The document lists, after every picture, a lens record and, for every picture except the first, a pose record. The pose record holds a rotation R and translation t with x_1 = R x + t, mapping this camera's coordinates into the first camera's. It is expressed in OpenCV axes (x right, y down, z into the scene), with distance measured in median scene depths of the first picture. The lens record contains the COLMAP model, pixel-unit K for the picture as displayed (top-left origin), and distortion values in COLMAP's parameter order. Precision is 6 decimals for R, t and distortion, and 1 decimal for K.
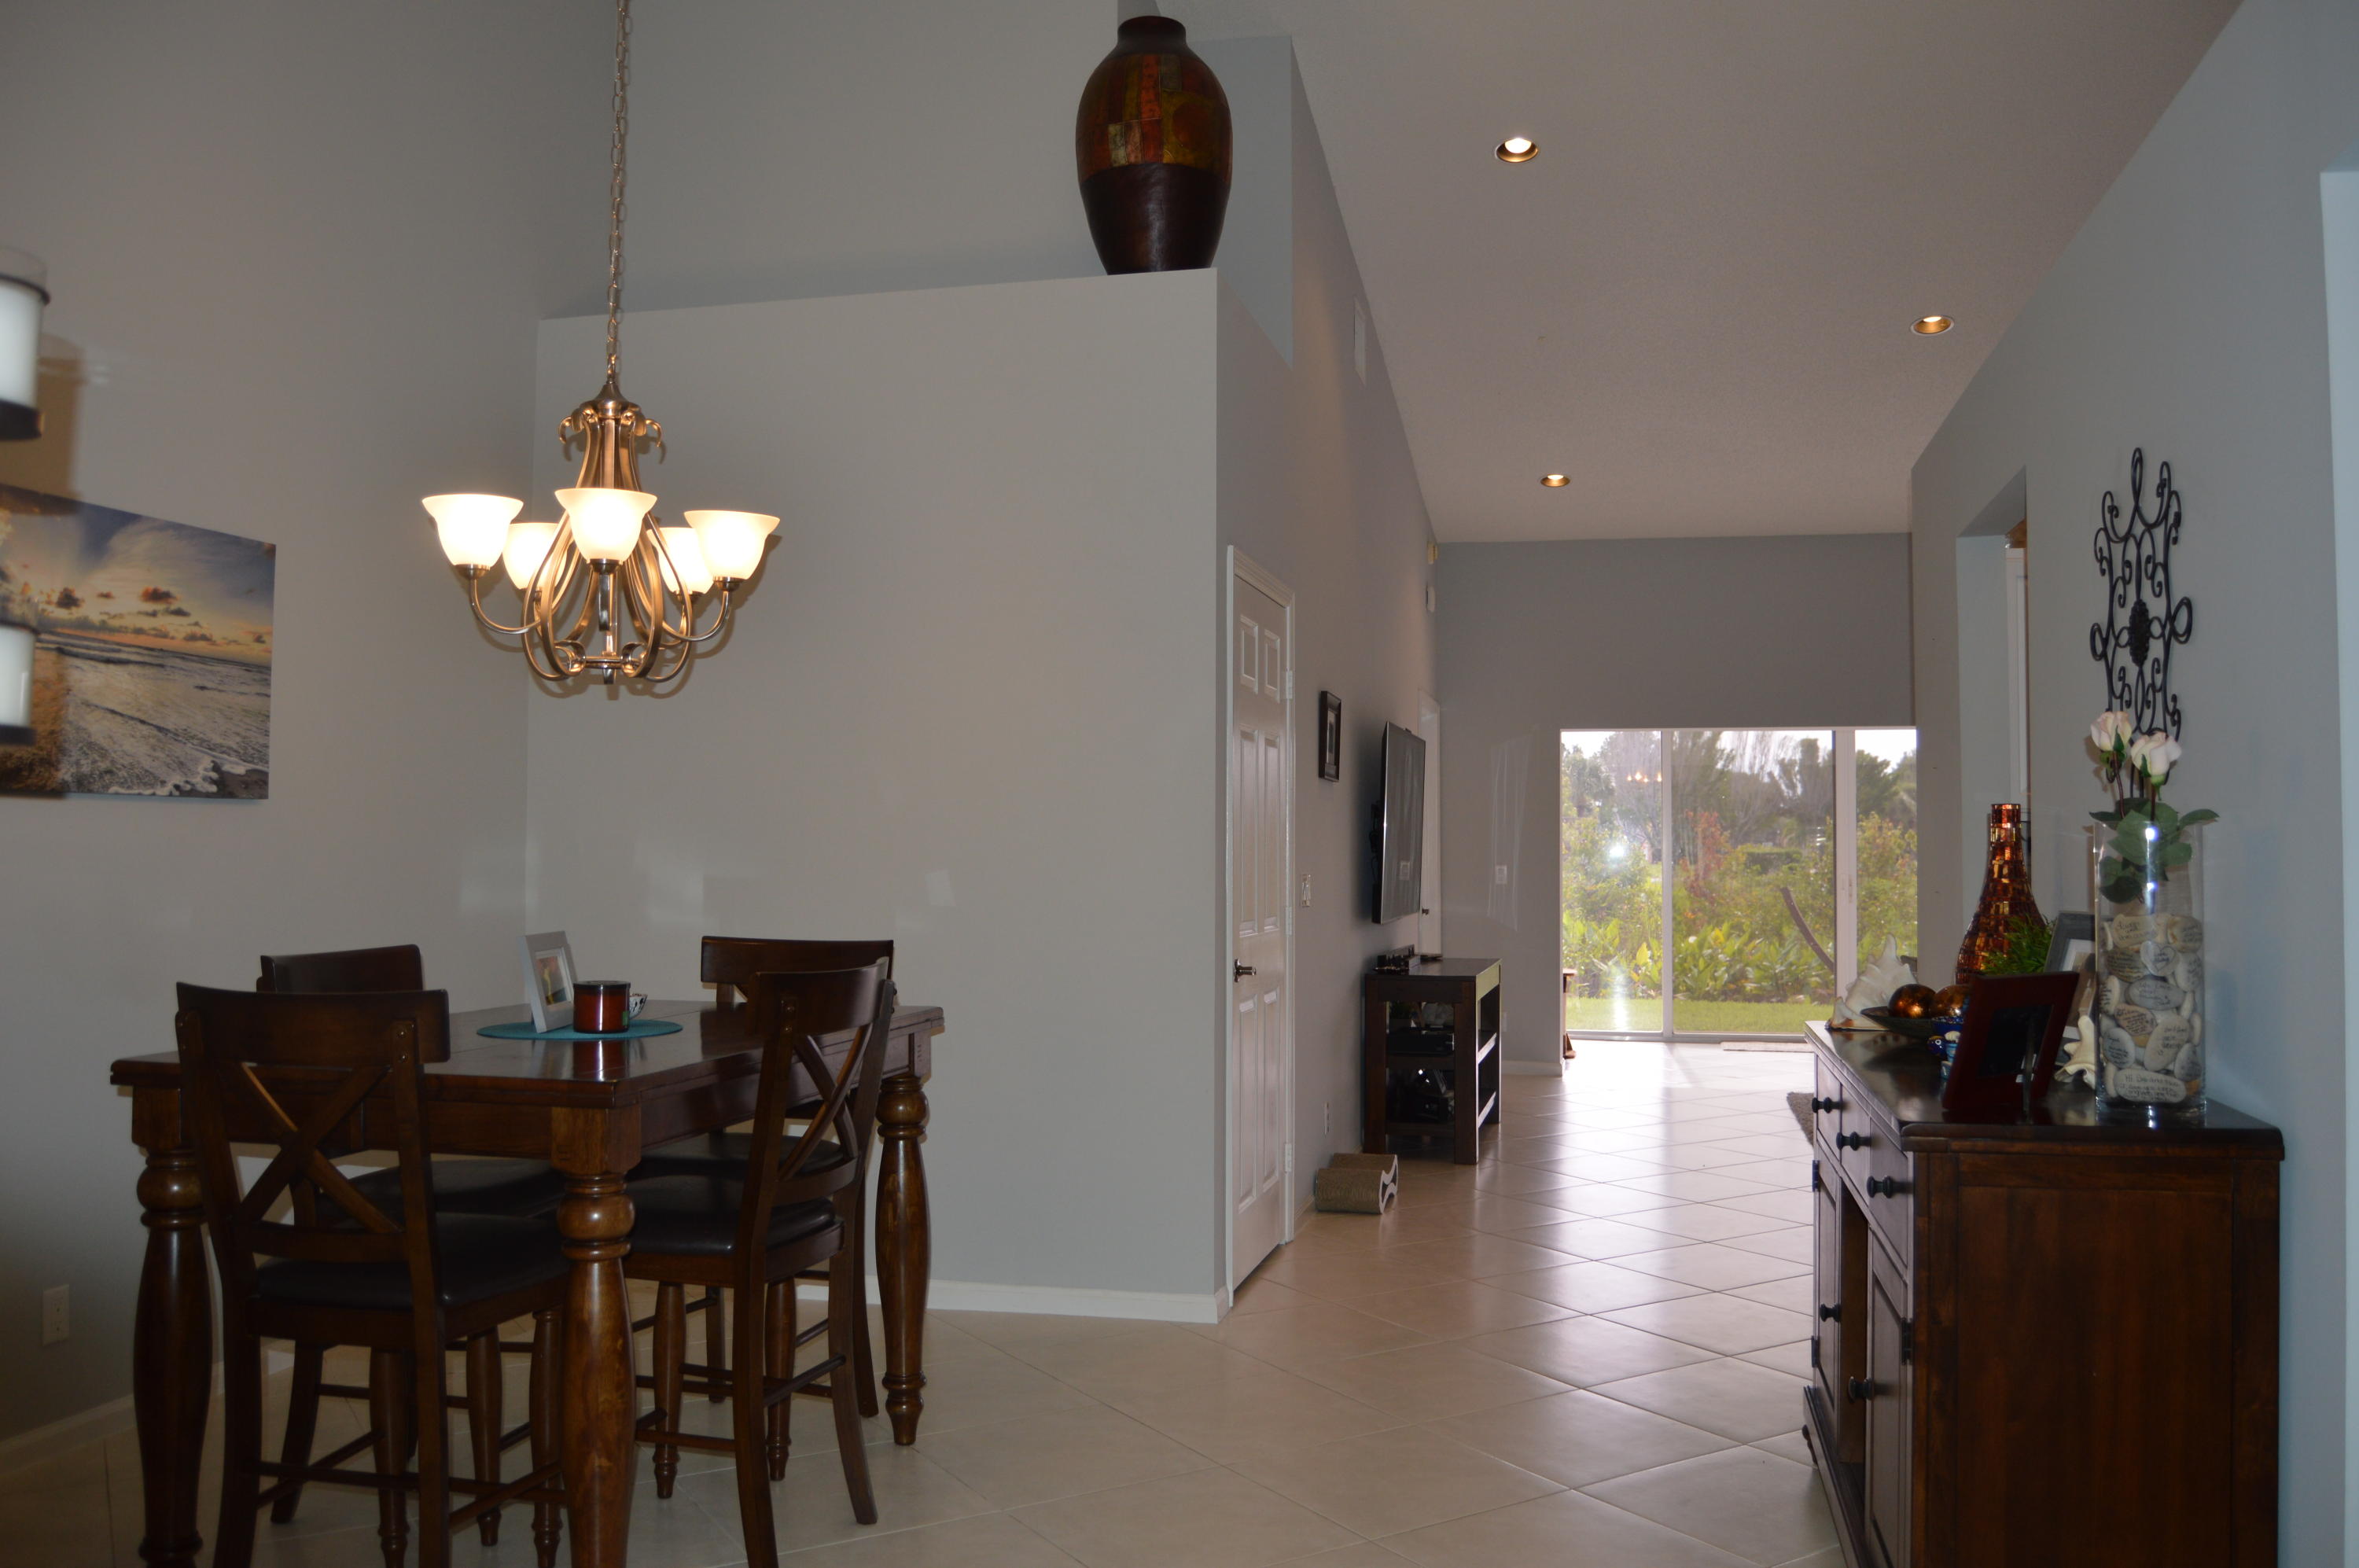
lens RADIAL K [[1880.4, 0, 1186.1], [0, 1880.4, 789.8], [0, 0, 1]] dist [-0.072265, 0.011306]
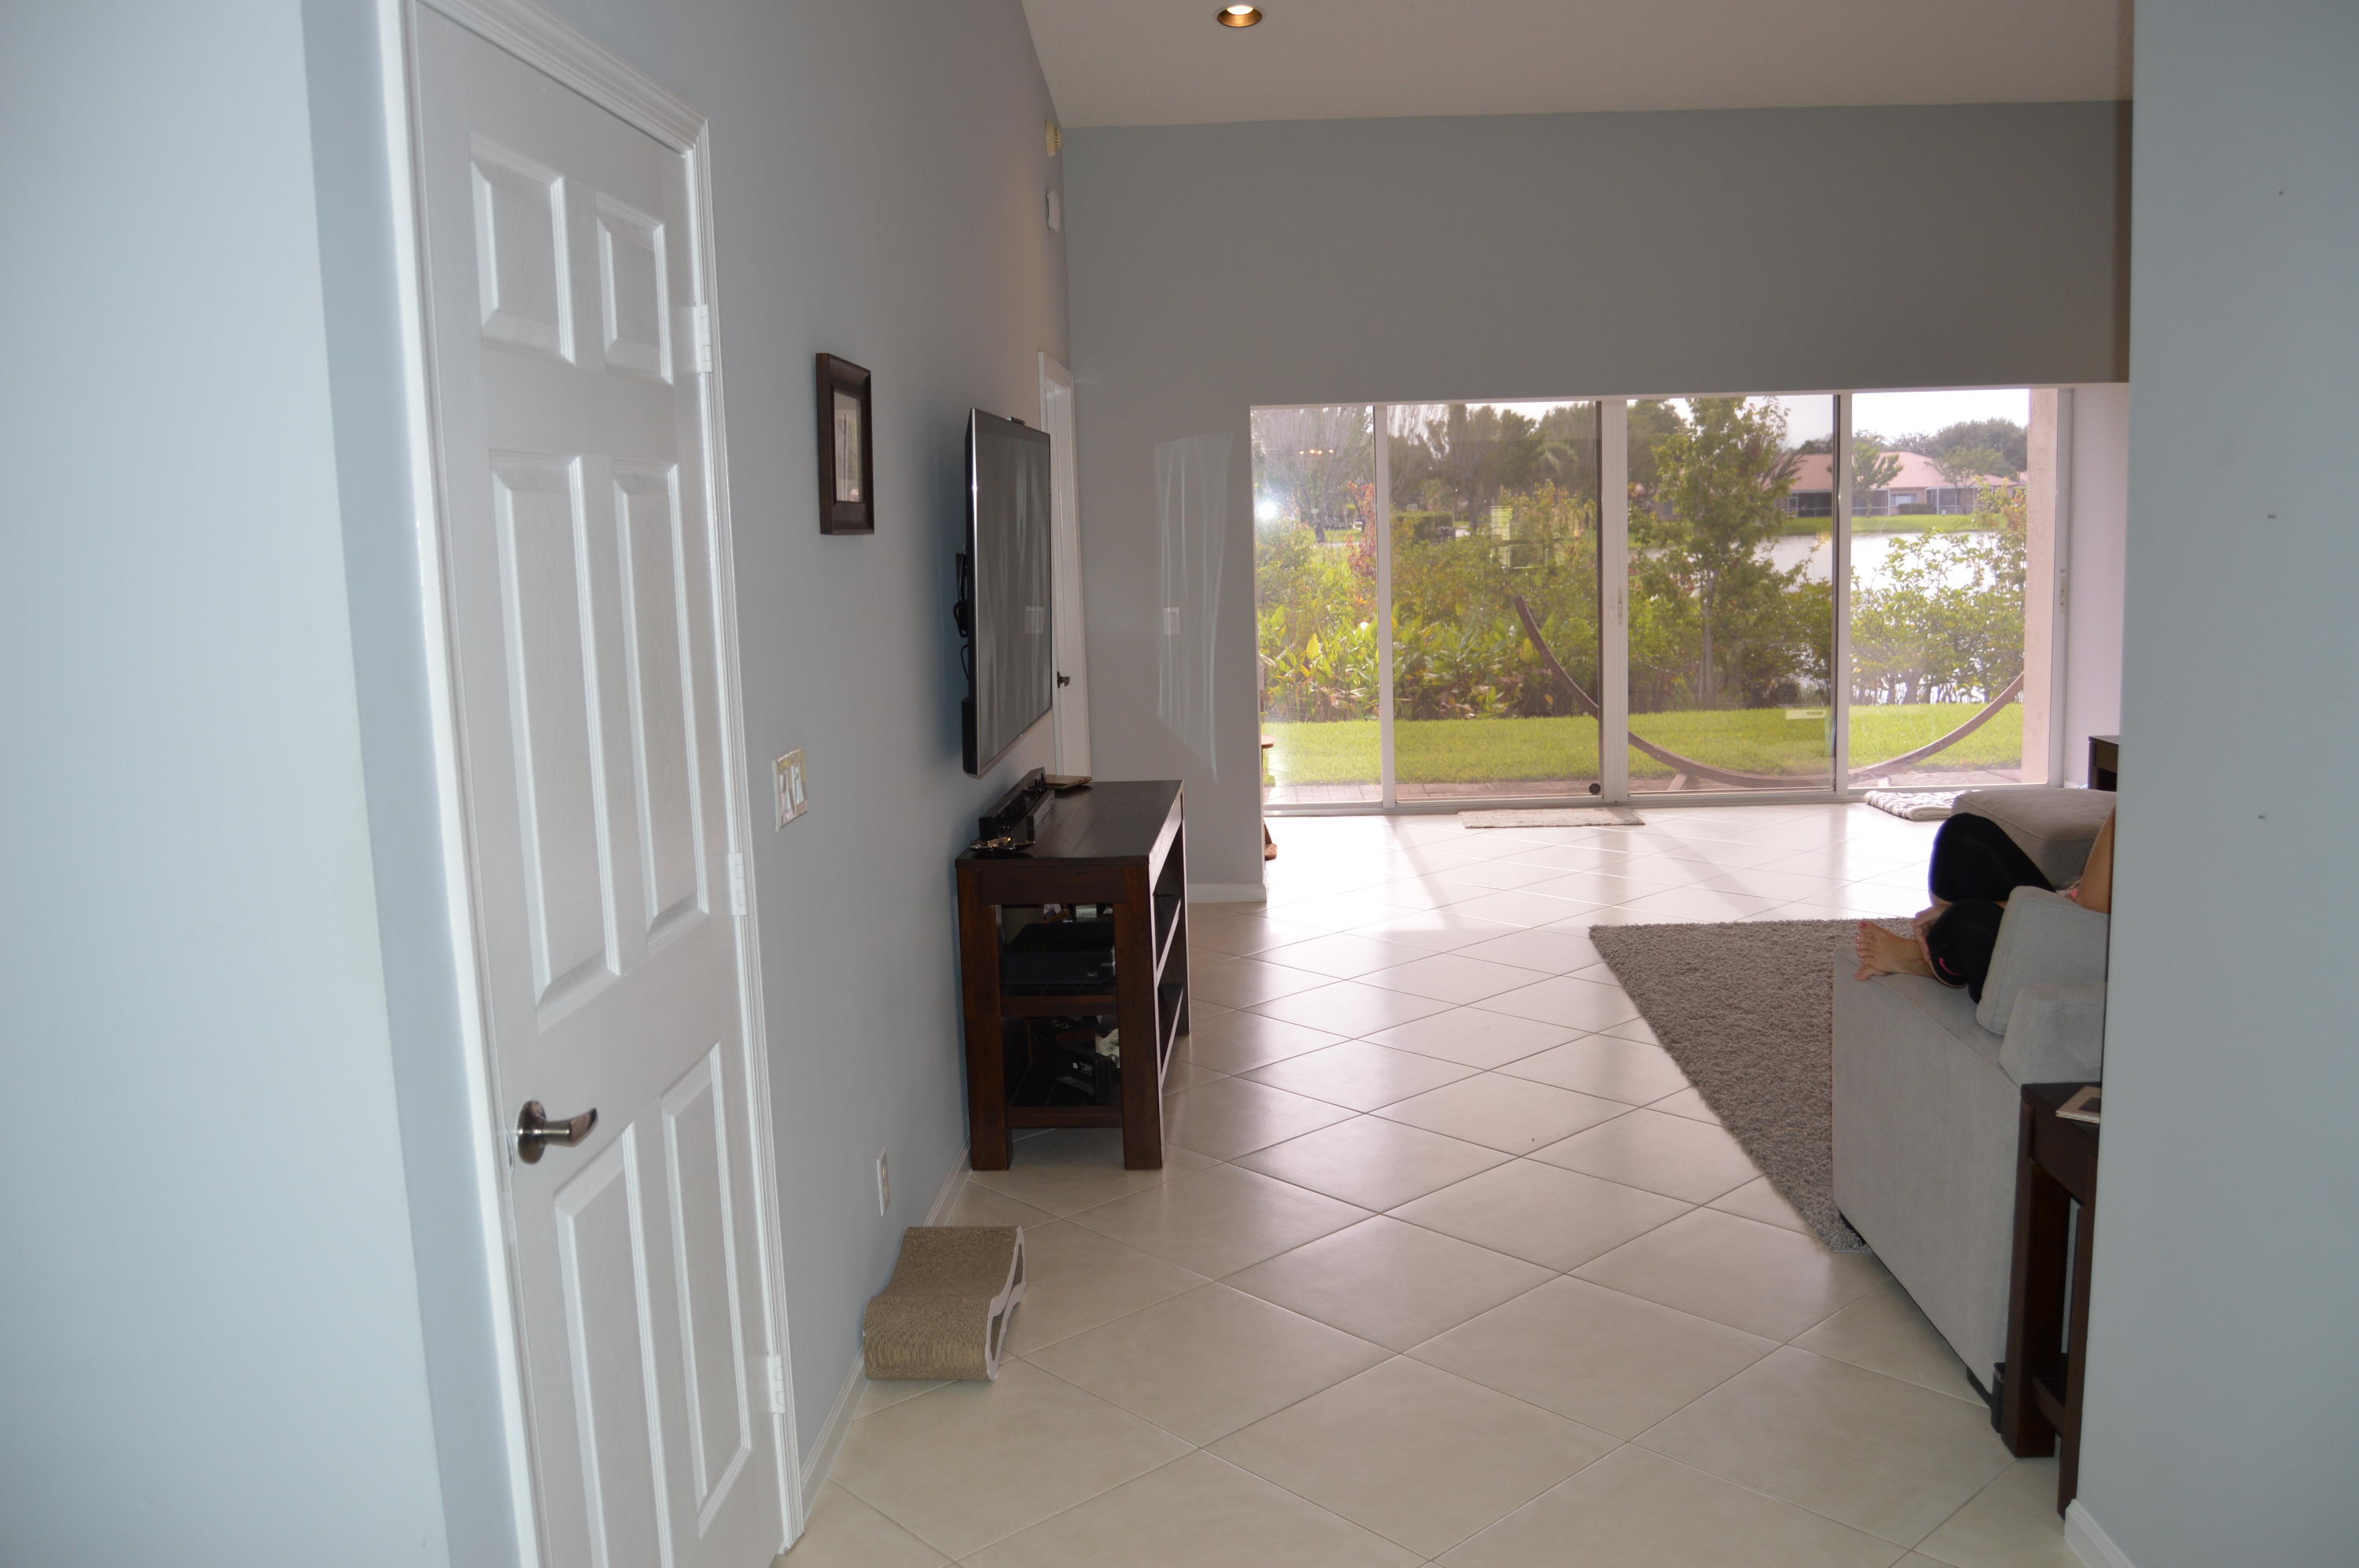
lens RADIAL K [[1880.4, 0, 1183.2], [0, 1880.4, 777.2], [0, 0, 1]] dist [-0.072265, 0.011306]
pose [[0.982408, -0.061410, 0.176363, 0.044338], [0.031381, 0.985243, 0.168258, -0.014064], [-0.184093, -0.159764, 0.969838, 0.304366]]
